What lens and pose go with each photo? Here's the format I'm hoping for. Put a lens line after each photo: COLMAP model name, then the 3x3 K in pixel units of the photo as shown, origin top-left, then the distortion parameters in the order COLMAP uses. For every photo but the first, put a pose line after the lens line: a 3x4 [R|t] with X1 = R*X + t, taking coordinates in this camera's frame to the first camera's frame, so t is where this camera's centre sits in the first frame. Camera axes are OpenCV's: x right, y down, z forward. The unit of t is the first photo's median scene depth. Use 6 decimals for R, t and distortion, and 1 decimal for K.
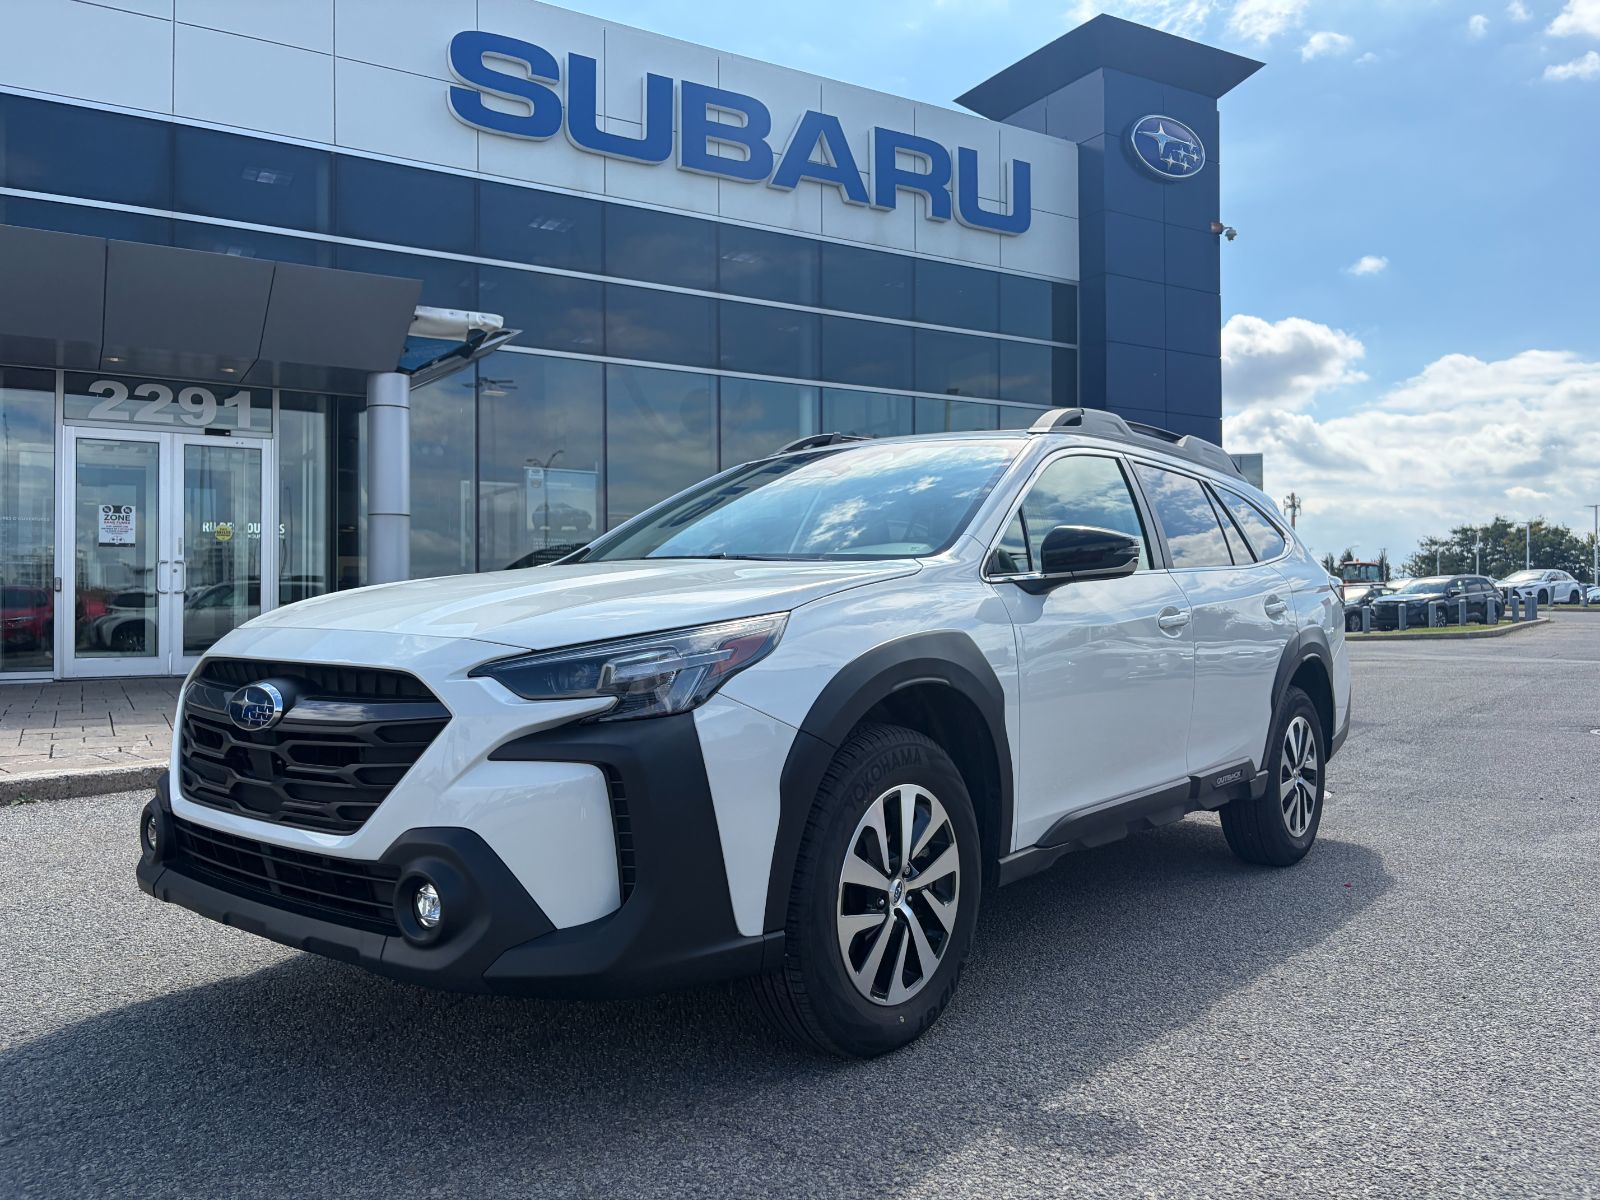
lens RADIAL K [[1276.4, 0, 800.0], [0, 1276.4, 600.0], [0, 0, 1]] dist [0.048159, -0.051028]
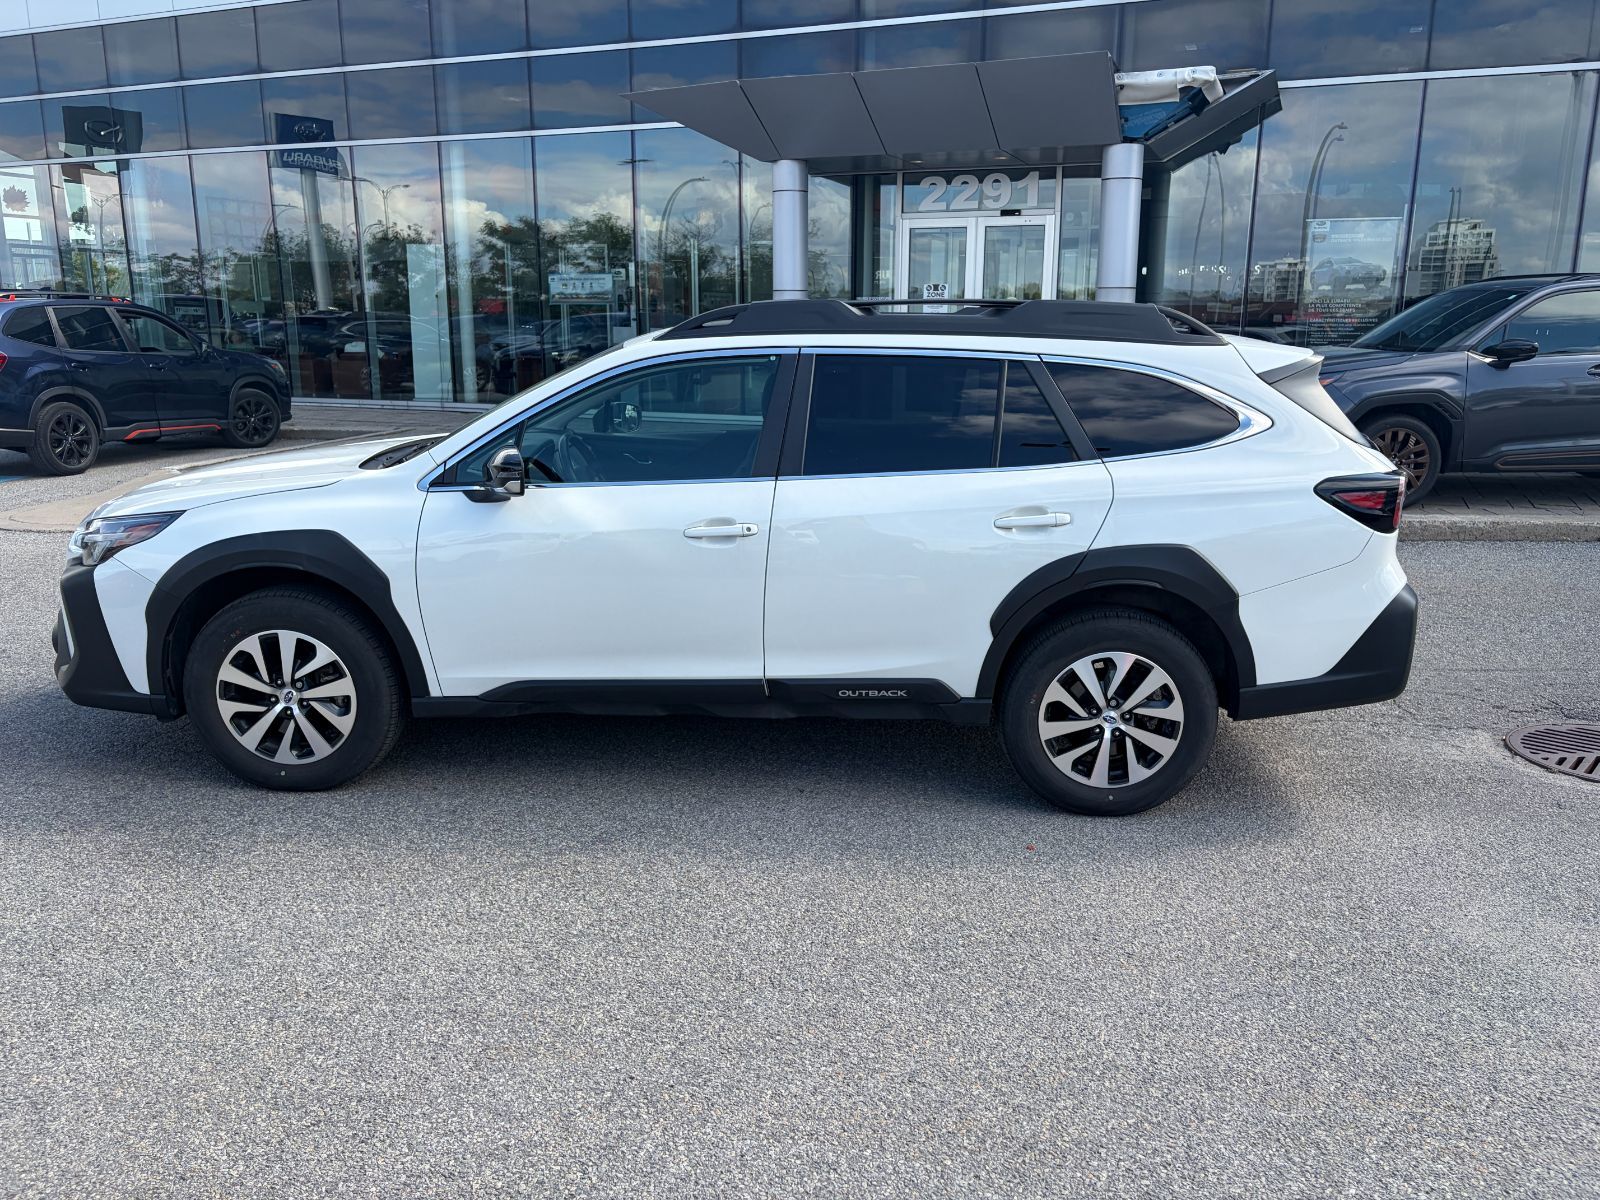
lens RADIAL K [[1279.2, 0, 794.7], [0, 1279.2, 620.8], [0, 0, 1]] dist [0.052543, -0.047020]
pose [[0.571342, 0.198504, -0.796344, 0.955974], [0.004376, 0.969559, 0.244821, -0.138782], [0.820700, -0.143361, 0.553081, 0.379561]]
